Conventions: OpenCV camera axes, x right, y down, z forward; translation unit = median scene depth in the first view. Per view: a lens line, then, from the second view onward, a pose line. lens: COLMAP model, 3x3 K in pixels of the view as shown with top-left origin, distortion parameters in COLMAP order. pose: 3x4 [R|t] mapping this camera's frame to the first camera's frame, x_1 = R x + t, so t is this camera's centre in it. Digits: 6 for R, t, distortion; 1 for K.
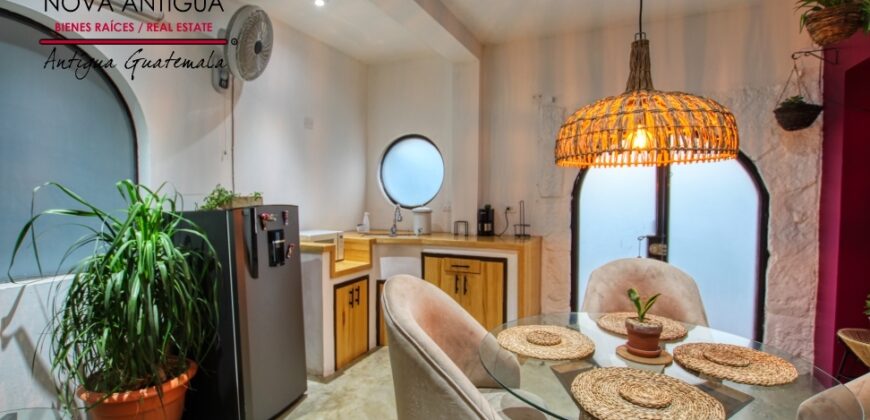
lens RADIAL K [[404.0, 0, 432.9], [0, 404.0, 211.2], [0, 0, 1]] dist [-0.029633, 0.003846]
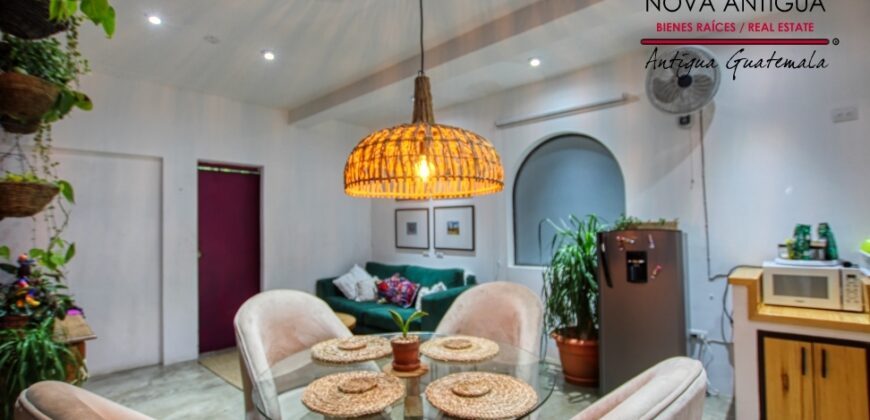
lens RADIAL K [[404.0, 0, 431.6], [0, 404.0, 215.0], [0, 0, 1]] dist [-0.029633, 0.003846]
pose [[-0.317311, -0.037153, -0.947593, 0.708051], [-0.013902, 0.999307, -0.034526, -0.007138], [0.948220, 0.002218, -0.317608, 0.645078]]
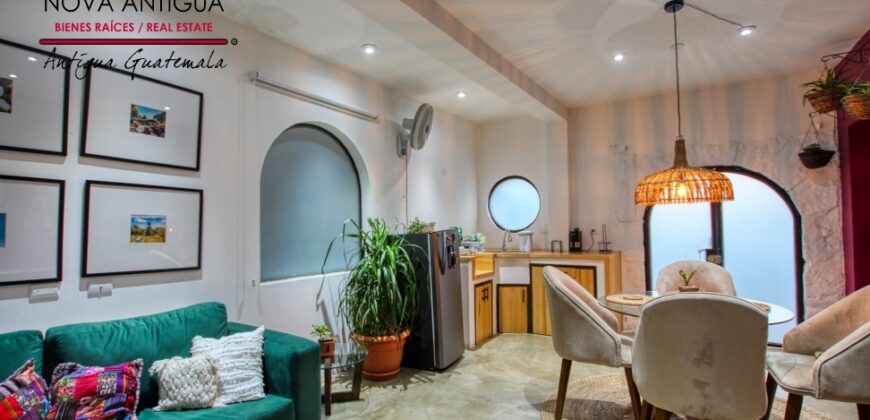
lens RADIAL K [[404.0, 0, 433.8], [0, 404.0, 211.9], [0, 0, 1]] dist [-0.029633, 0.003846]
pose [[0.989338, -0.022344, -0.143914, -0.176816], [0.013311, 0.997898, -0.063427, 0.011550], [0.145029, 0.060835, 0.987555, -0.484163]]
